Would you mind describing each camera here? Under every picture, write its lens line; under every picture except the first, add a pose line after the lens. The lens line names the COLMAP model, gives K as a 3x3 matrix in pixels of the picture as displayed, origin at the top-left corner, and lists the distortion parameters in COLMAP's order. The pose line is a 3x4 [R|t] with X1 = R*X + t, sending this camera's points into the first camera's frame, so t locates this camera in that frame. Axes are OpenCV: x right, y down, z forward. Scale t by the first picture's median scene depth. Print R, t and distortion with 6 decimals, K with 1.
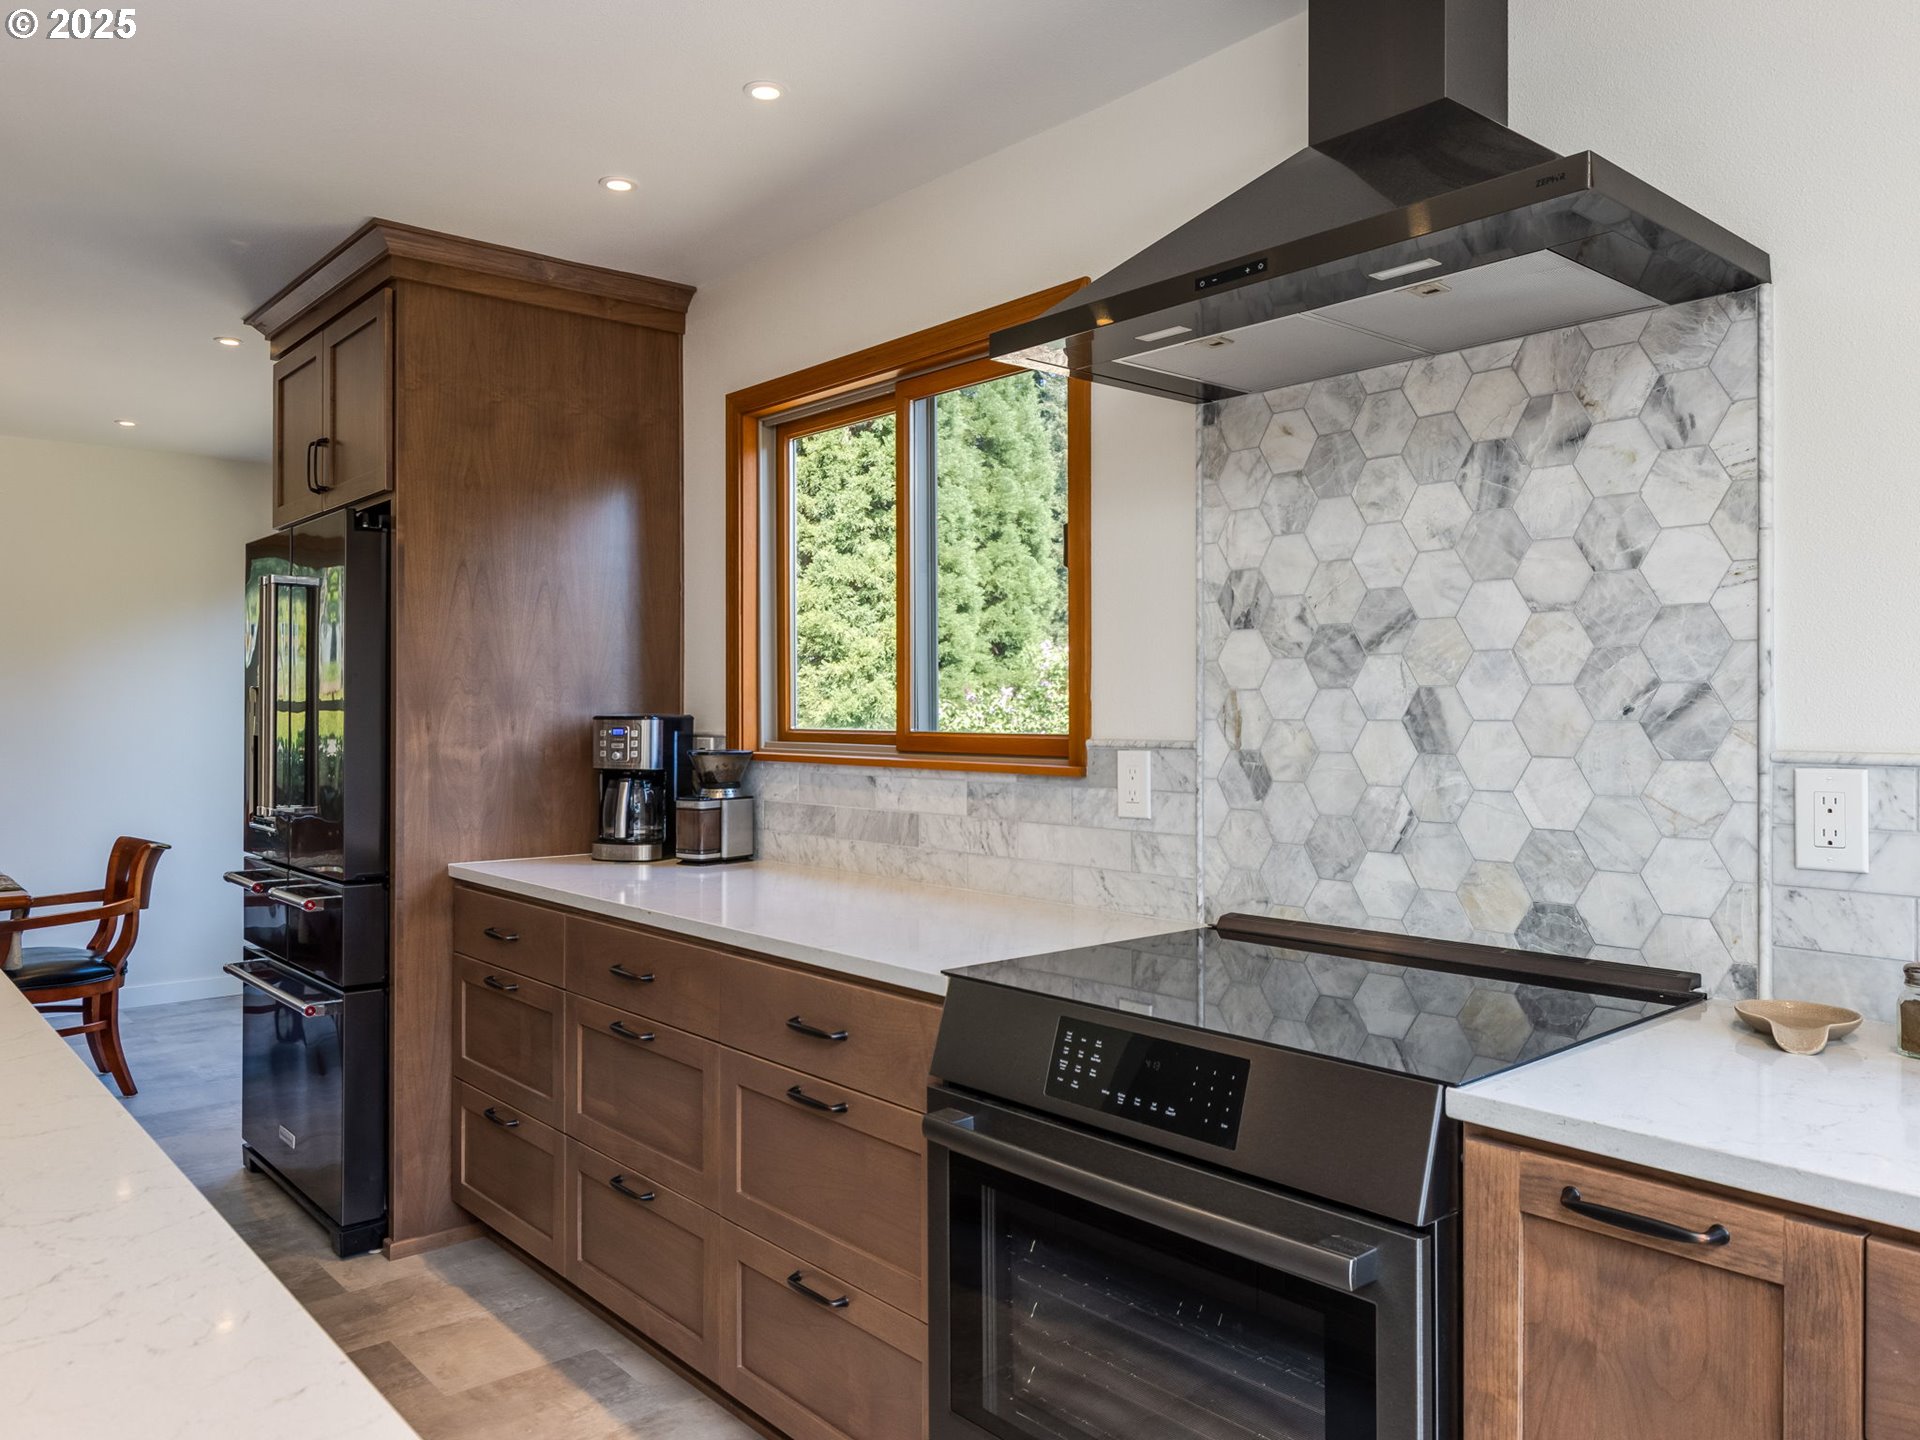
lens RADIAL K [[1380.1, 0, 960.0], [0, 1380.1, 720.0], [0, 0, 1]] dist [-0.001592, -0.002197]
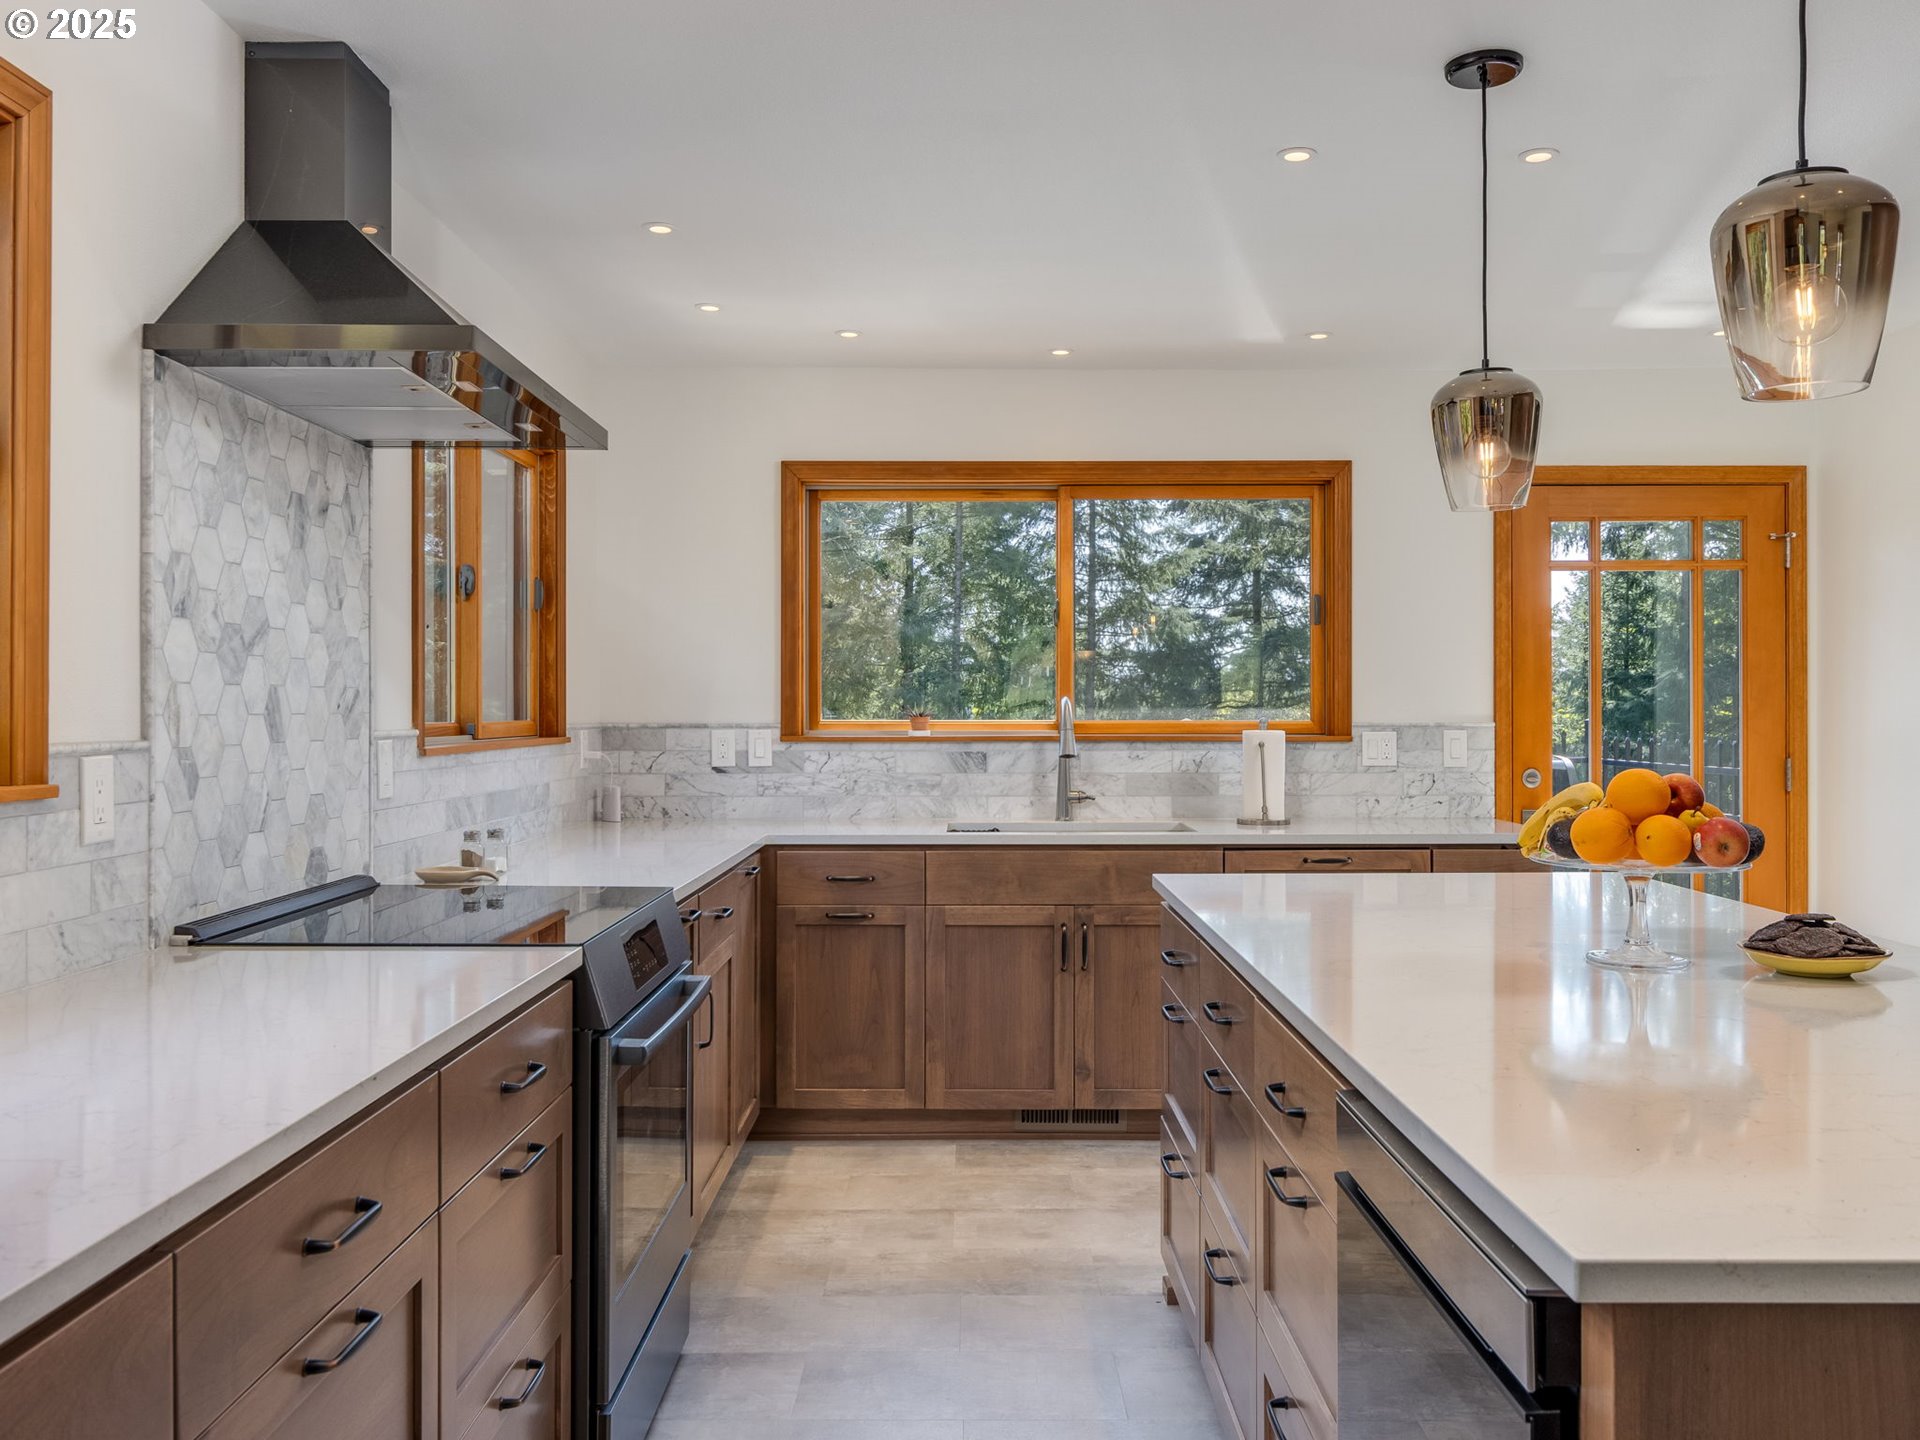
lens RADIAL K [[1492.6, 0, 960.0], [0, 1492.6, 720.0], [0, 0, 1]] dist [0.008485, -0.003353]
pose [[-0.747717, -0.004769, 0.664000, -0.854310], [0.002991, 0.999940, 0.010551, -0.005774], [-0.664011, 0.009876, -0.747658, 1.407184]]
